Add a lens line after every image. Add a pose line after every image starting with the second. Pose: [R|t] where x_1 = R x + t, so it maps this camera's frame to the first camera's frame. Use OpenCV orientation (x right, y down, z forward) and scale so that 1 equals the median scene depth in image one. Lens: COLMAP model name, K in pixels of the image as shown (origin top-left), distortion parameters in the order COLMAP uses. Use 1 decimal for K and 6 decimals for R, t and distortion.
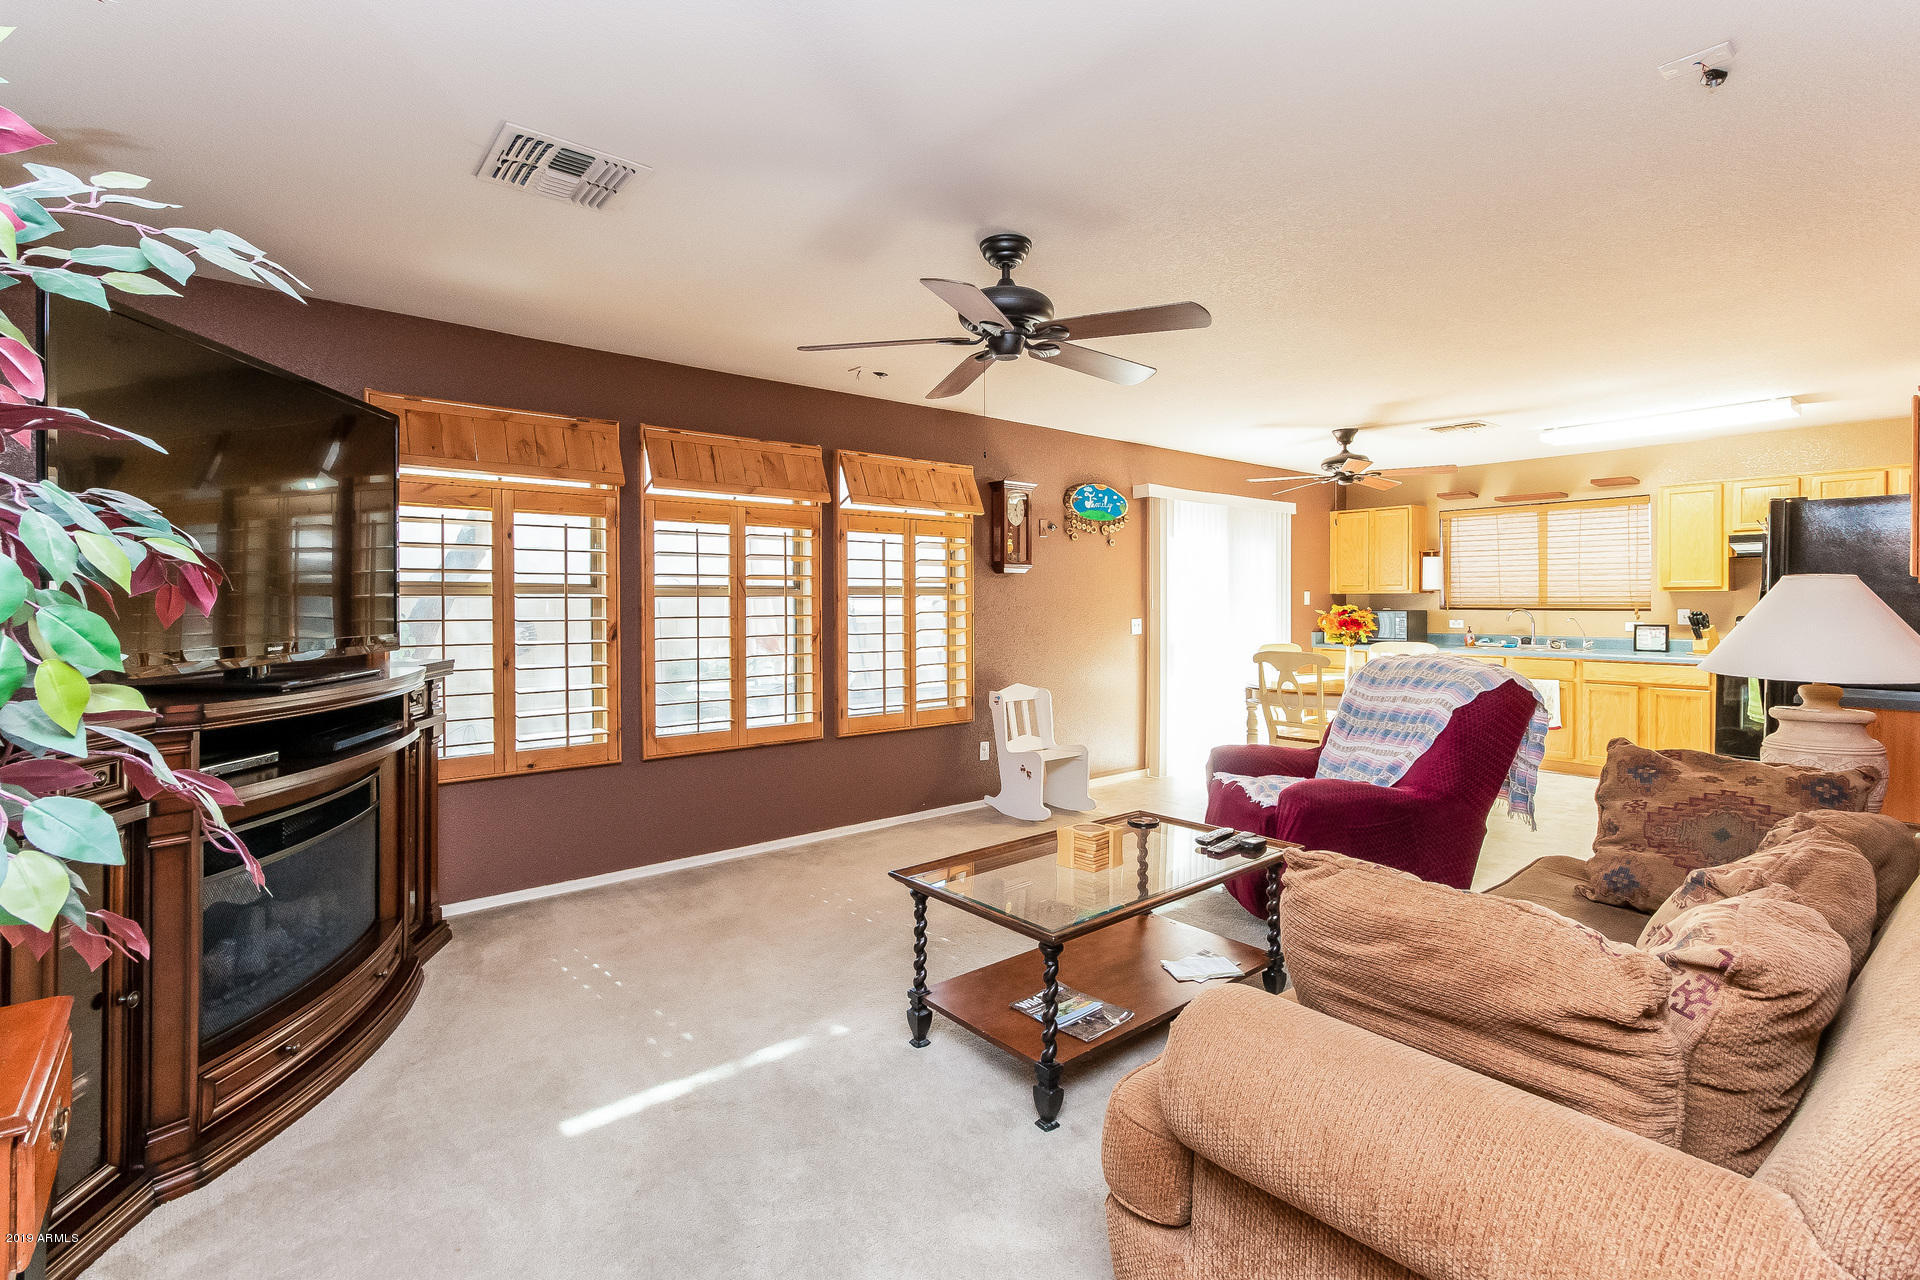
lens RADIAL K [[865.8, 0, 951.2], [0, 865.8, 604.1], [0, 0, 1]] dist [0.002526, 0.000466]
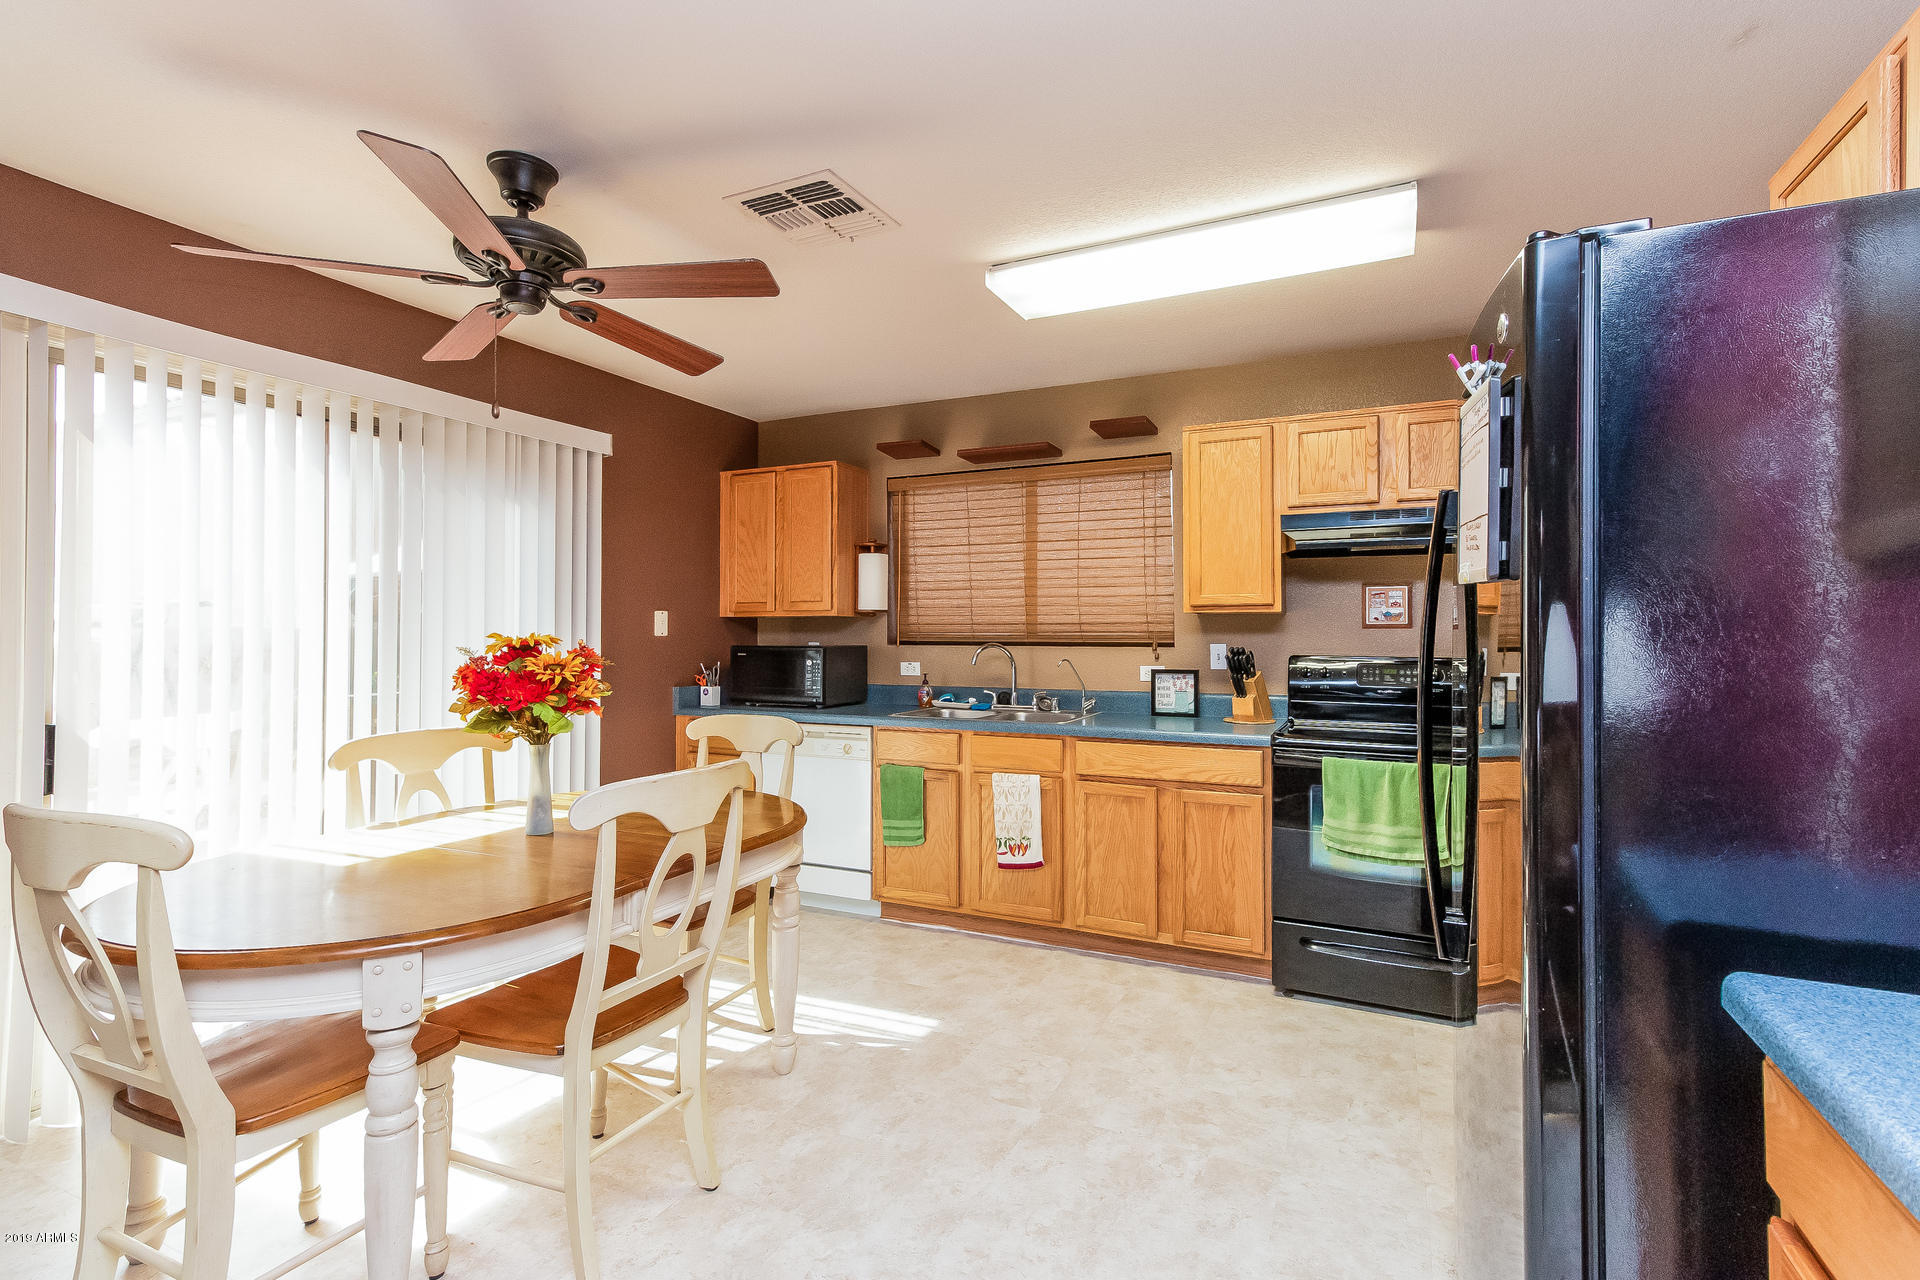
lens RADIAL K [[875.1, 0, 974.0], [0, 875.1, 626.9], [0, 0, 1]] dist [0.002444, 0.000214]
pose [[0.895505, 0.006201, 0.445008, 0.386485], [-0.000909, 0.999926, -0.012105, 0.001919], [-0.445050, 0.010436, 0.895445, 0.485627]]
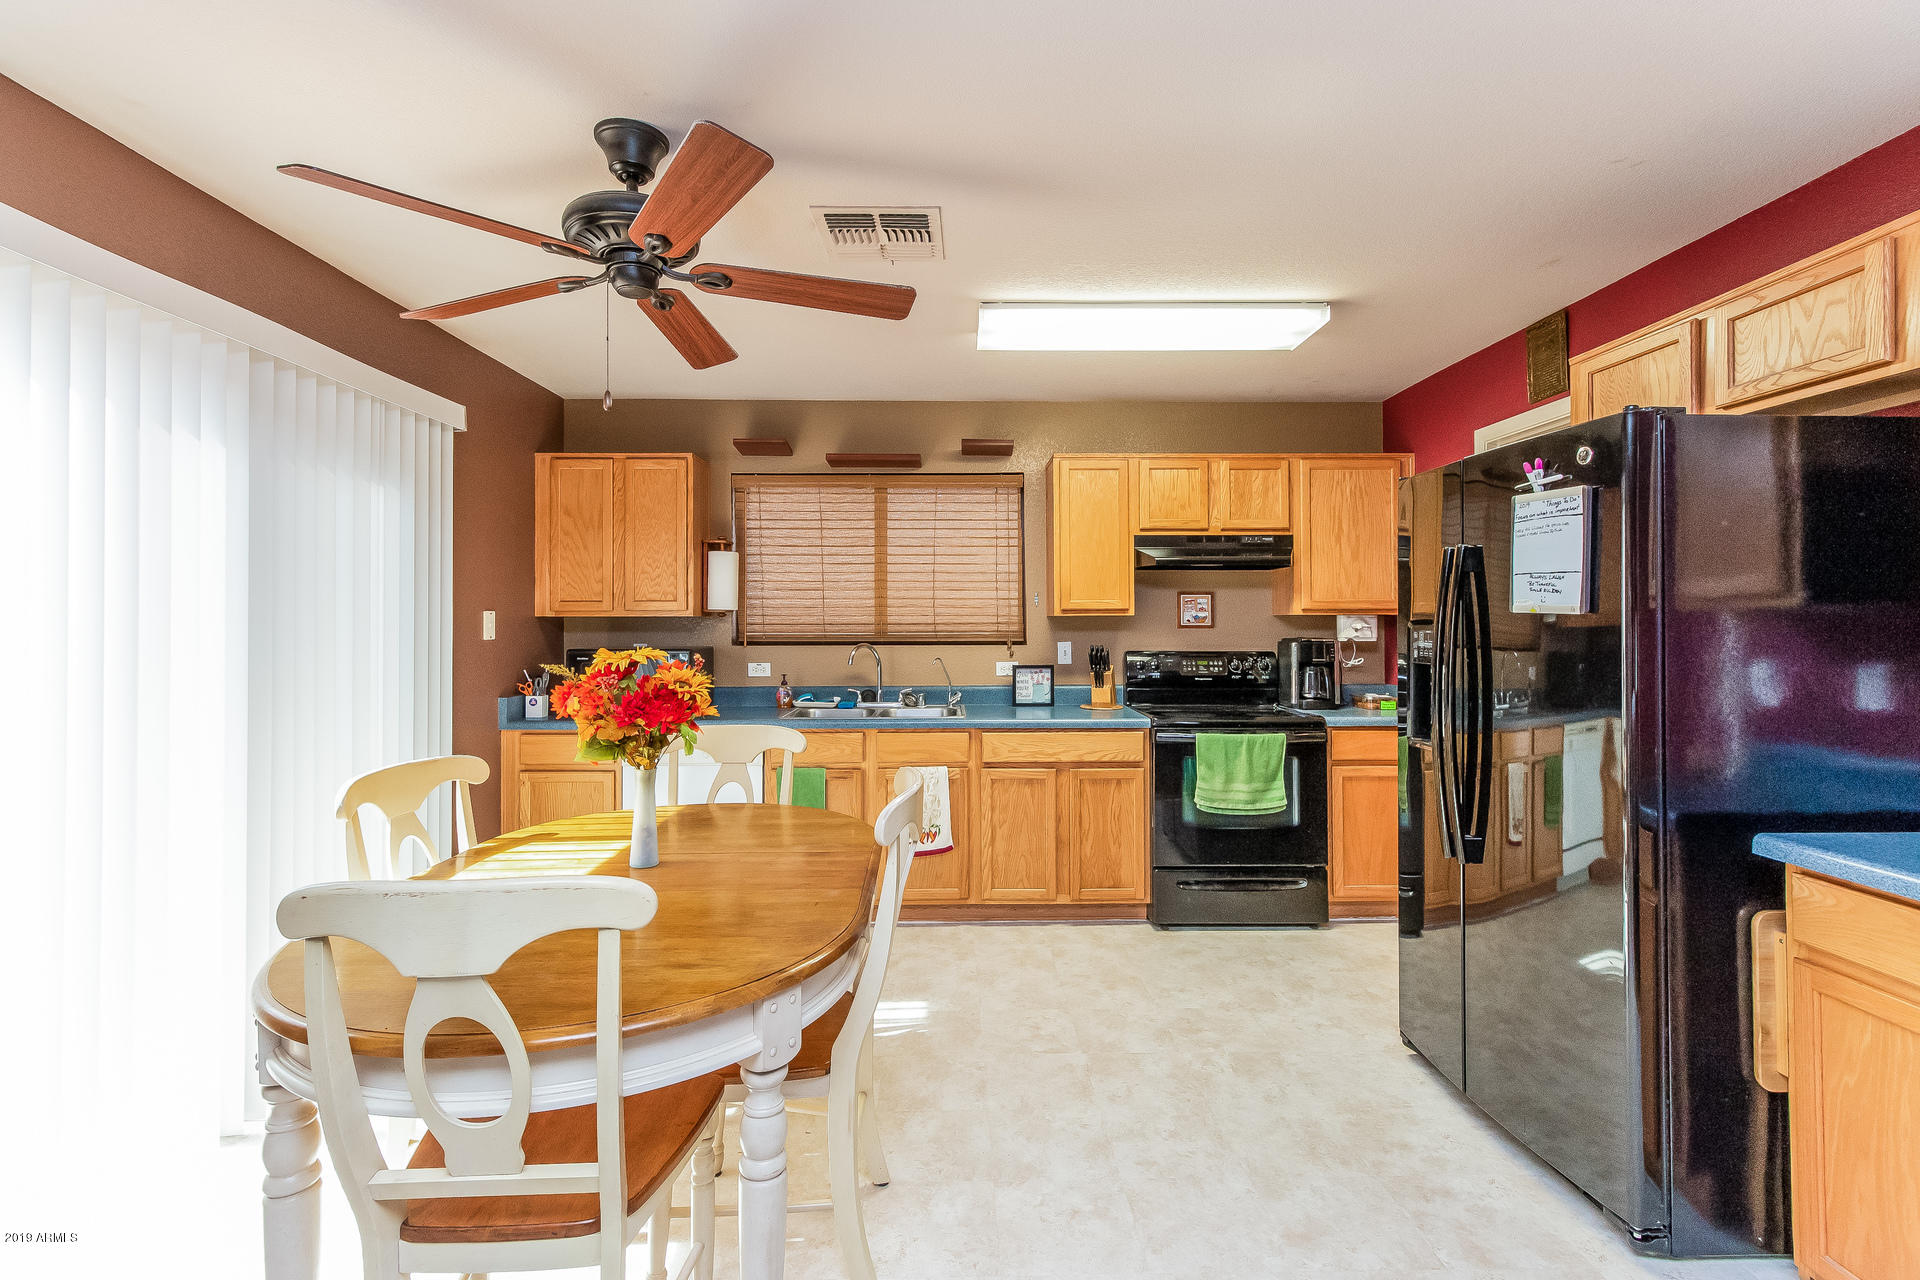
lens RADIAL K [[874.6, 0, 961.2], [0, 874.6, 620.9], [0, 0, 1]] dist [-0.000192, 0.000328]
pose [[0.612932, 0.001812, 0.790134, 0.221055], [0.004509, 0.999973, -0.005790, -0.006132], [-0.790123, 0.007111, 0.612907, 0.578749]]
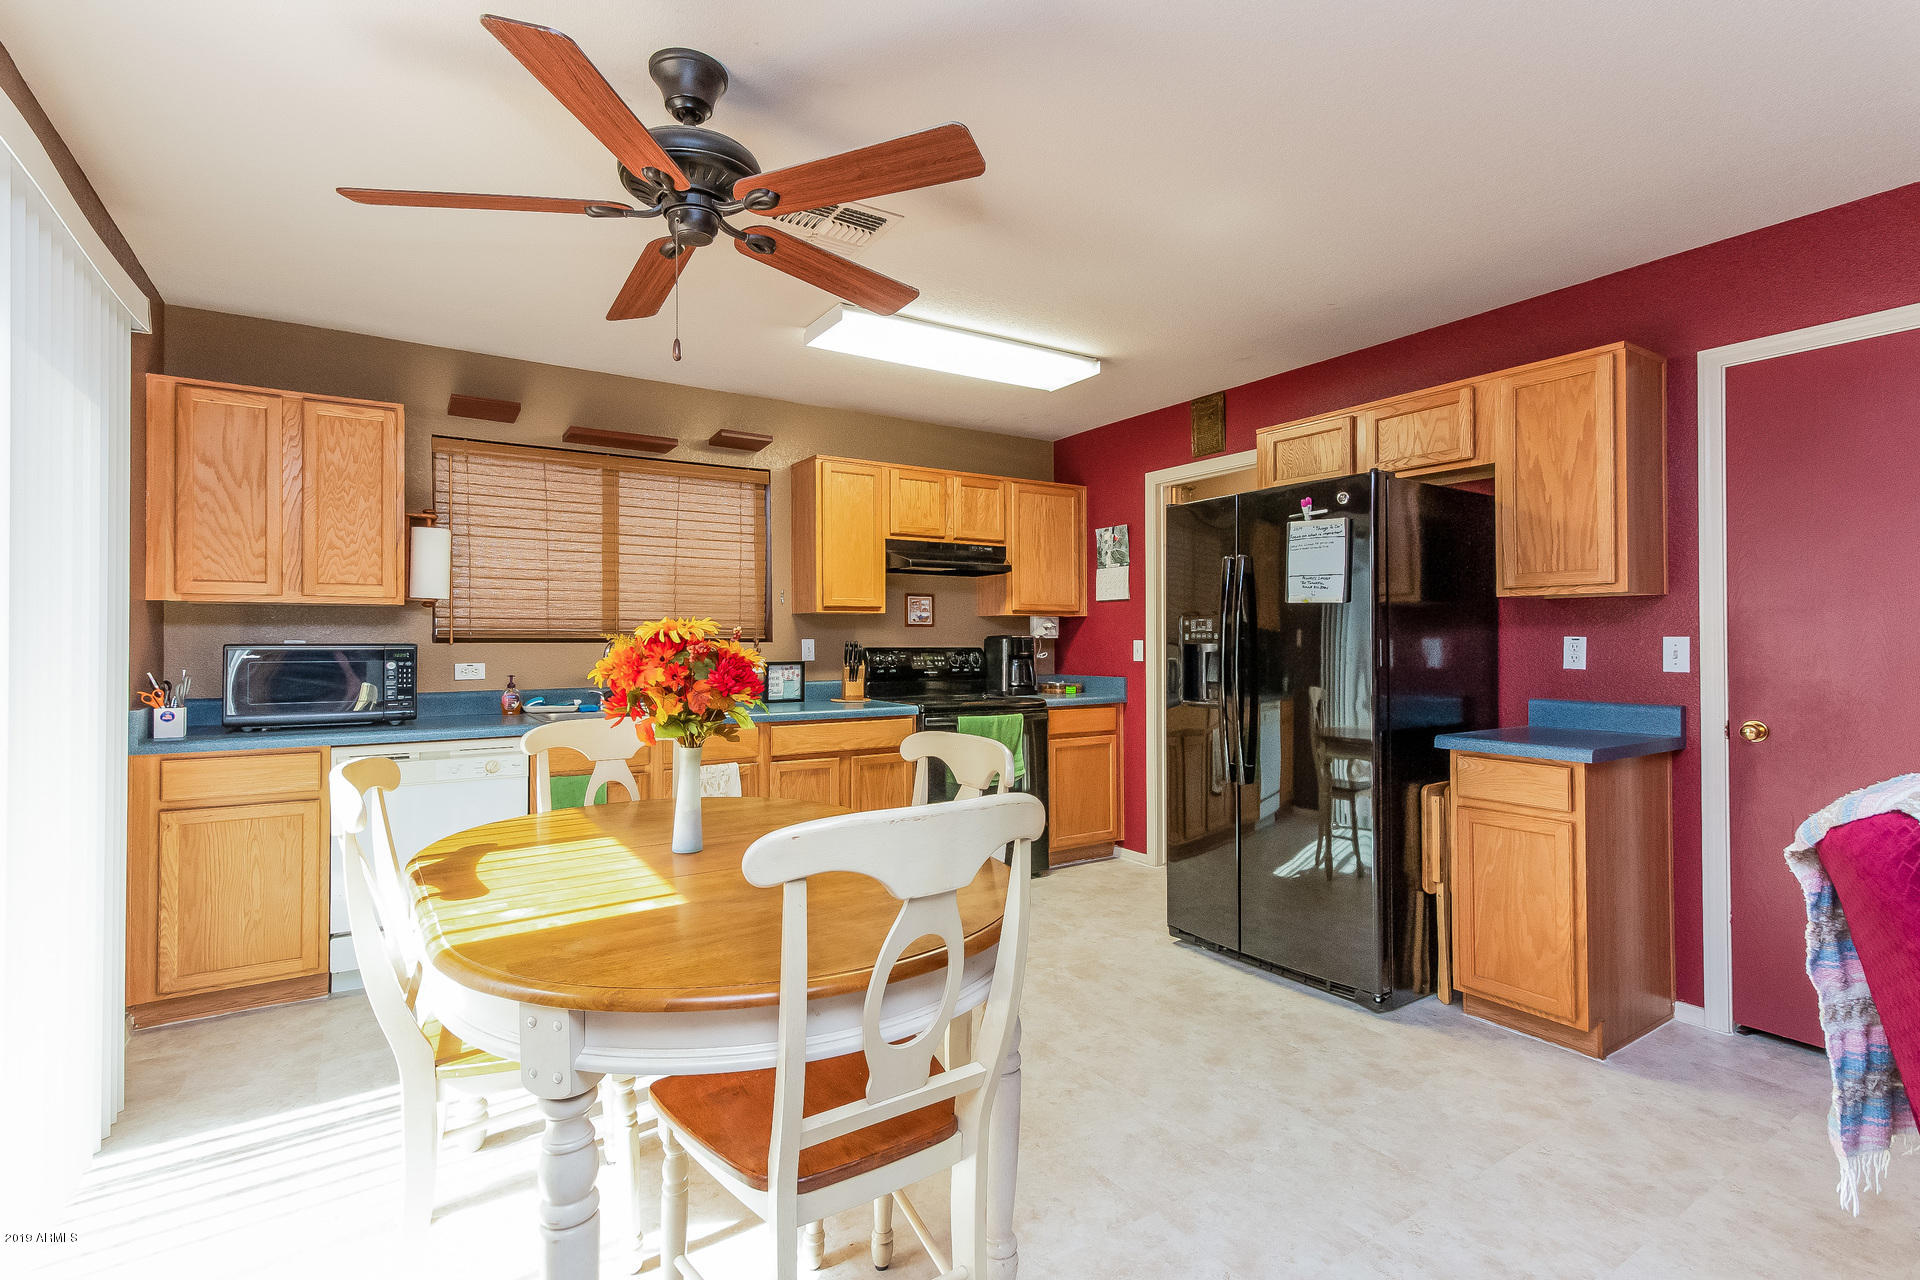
lens RADIAL K [[895.5, 0, 960.0], [0, 895.5, 640.0], [0, 0, 1]] dist [-0.001371, -0.000018]
pose [[0.100135, 0.001934, 0.994972, 0.118130], [0.005125, 0.999984, -0.002460, 0.008594], [-0.994961, 0.005346, 0.100123, 0.729184]]
